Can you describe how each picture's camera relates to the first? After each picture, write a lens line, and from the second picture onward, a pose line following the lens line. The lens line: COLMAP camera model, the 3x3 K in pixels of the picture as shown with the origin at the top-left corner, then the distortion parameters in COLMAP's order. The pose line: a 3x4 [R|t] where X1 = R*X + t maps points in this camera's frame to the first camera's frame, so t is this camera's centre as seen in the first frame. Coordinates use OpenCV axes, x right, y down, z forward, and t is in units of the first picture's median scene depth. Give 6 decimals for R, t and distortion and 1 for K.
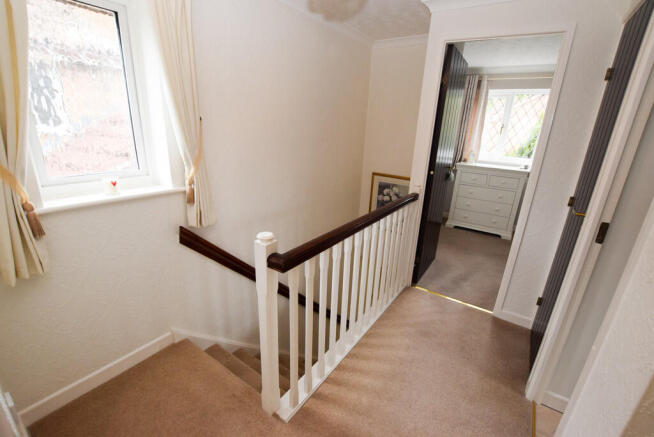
lens RADIAL K [[296.2, 0, 327.0], [0, 296.2, 218.5], [0, 0, 1]] dist [-0.001457, 0.000084]
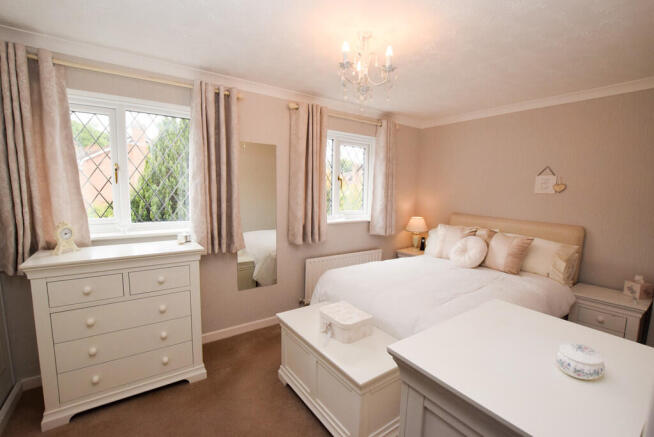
lens RADIAL K [[296.2, 0, 327.0], [0, 296.2, 218.5], [0, 0, 1]] dist [-0.001457, 0.000084]
pose [[0.350983, -0.143377, 0.925340, 0.231571], [0.283387, 0.958130, 0.040969, -0.145727], [-0.892470, 0.247850, 0.376919, 0.501632]]
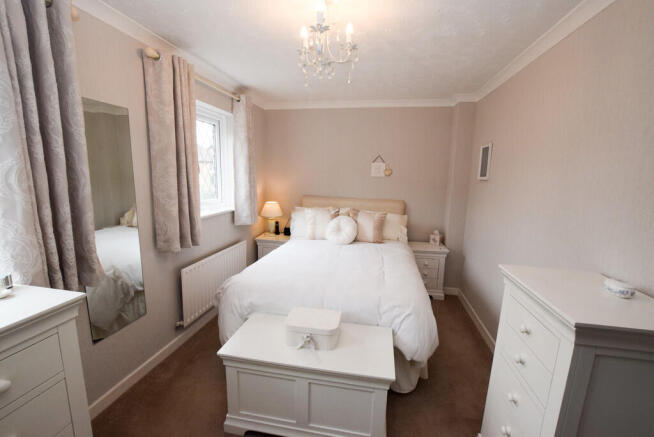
lens RADIAL K [[296.2, 0, 327.0], [0, 296.2, 218.5], [0, 0, 1]] dist [-0.001457, 0.000084]
pose [[-0.389544, -0.202240, 0.898529, 0.291524], [0.240572, 0.919381, 0.311230, -0.220919], [-0.889034, 0.337399, -0.309486, 0.727663]]
